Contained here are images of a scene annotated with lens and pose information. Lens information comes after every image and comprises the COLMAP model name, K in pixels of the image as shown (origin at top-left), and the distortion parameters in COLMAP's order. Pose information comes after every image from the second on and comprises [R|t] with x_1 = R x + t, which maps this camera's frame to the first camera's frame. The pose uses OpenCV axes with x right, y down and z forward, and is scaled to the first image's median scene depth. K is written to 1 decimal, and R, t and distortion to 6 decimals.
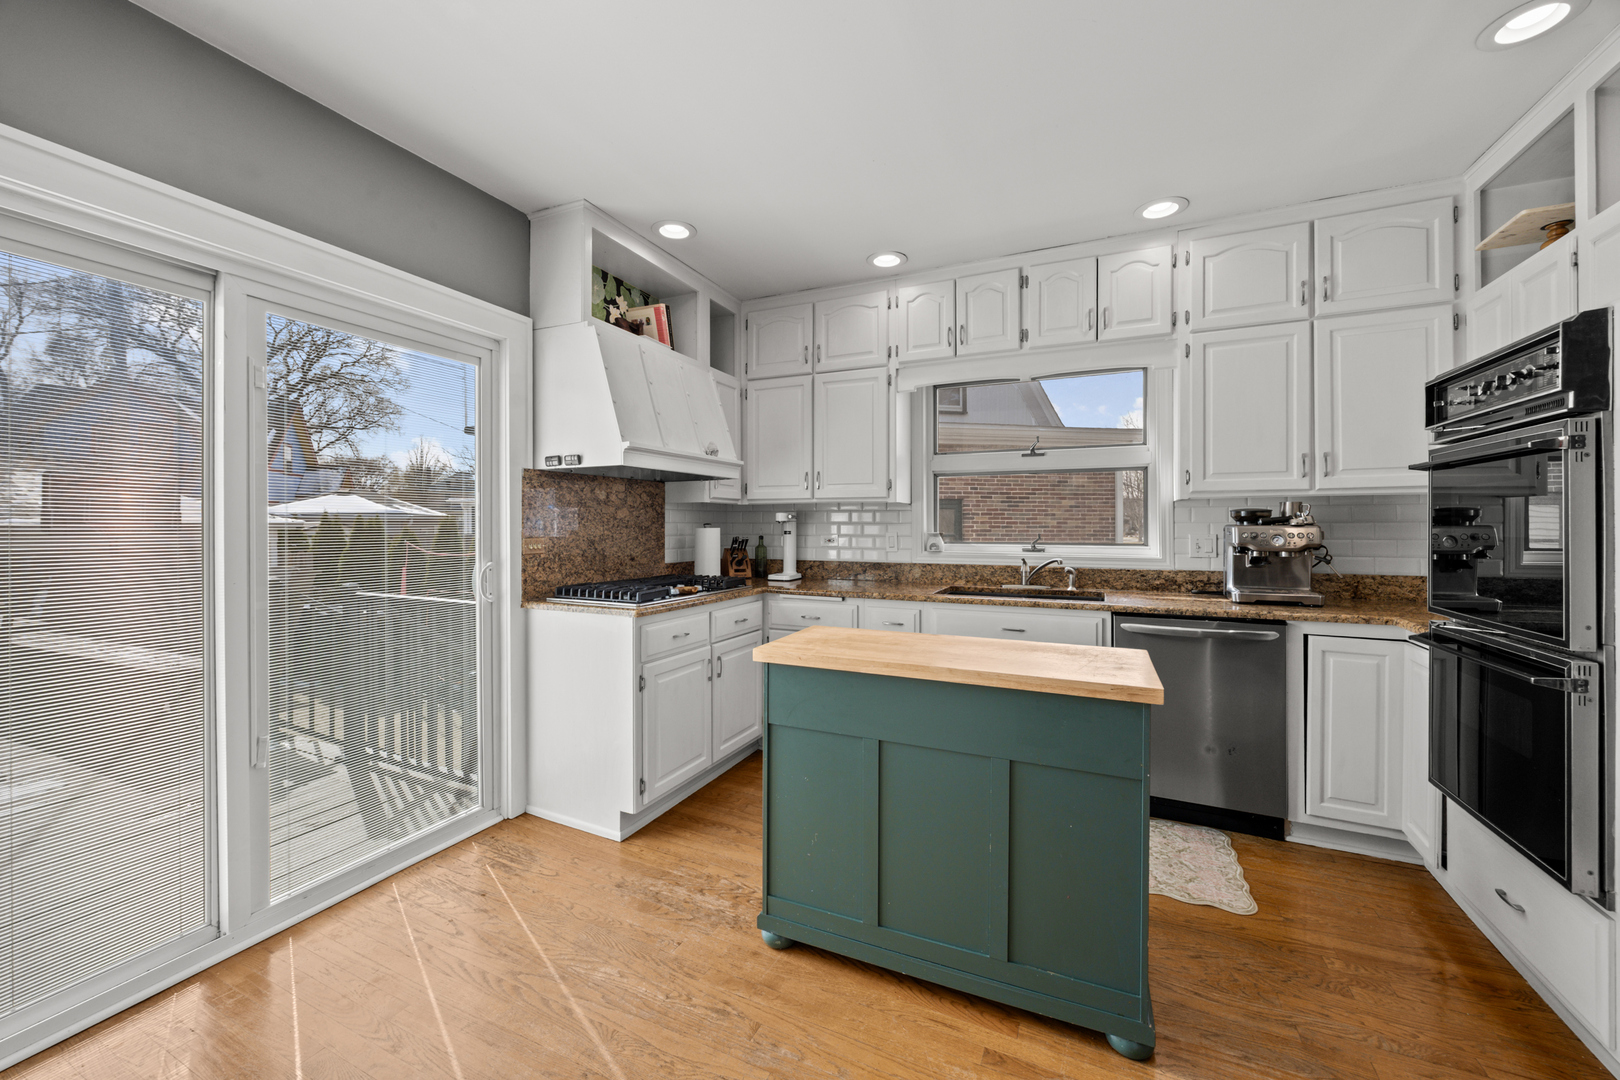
lens RADIAL K [[624.7, 0, 809.9], [0, 624.7, 526.0], [0, 0, 1]] dist [0.000496, 0.000002]
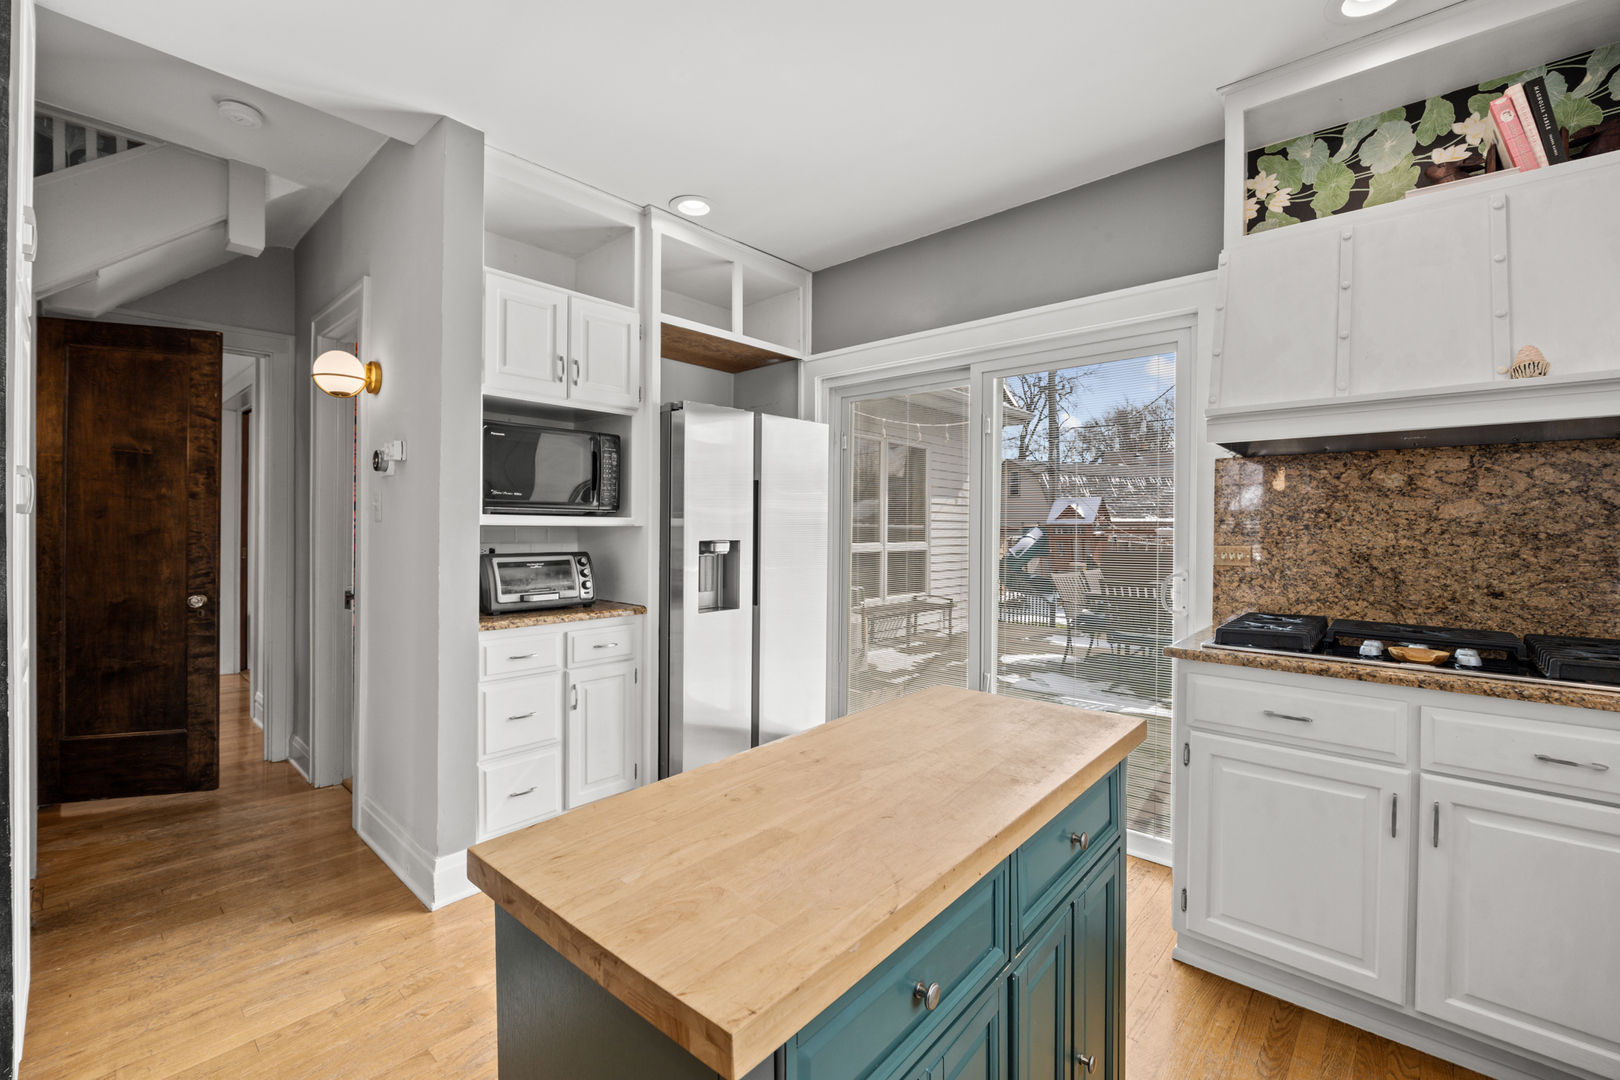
lens RADIAL K [[675.8, 0, 810.0], [0, 675.8, 533.5], [0, 0, 1]] dist [-0.002828, -0.000221]
pose [[-0.277693, 0.006285, -0.960649, 0.456765], [-0.008669, 0.999921, 0.009048, 0.001121], [0.960631, 0.010840, -0.277617, 0.640434]]
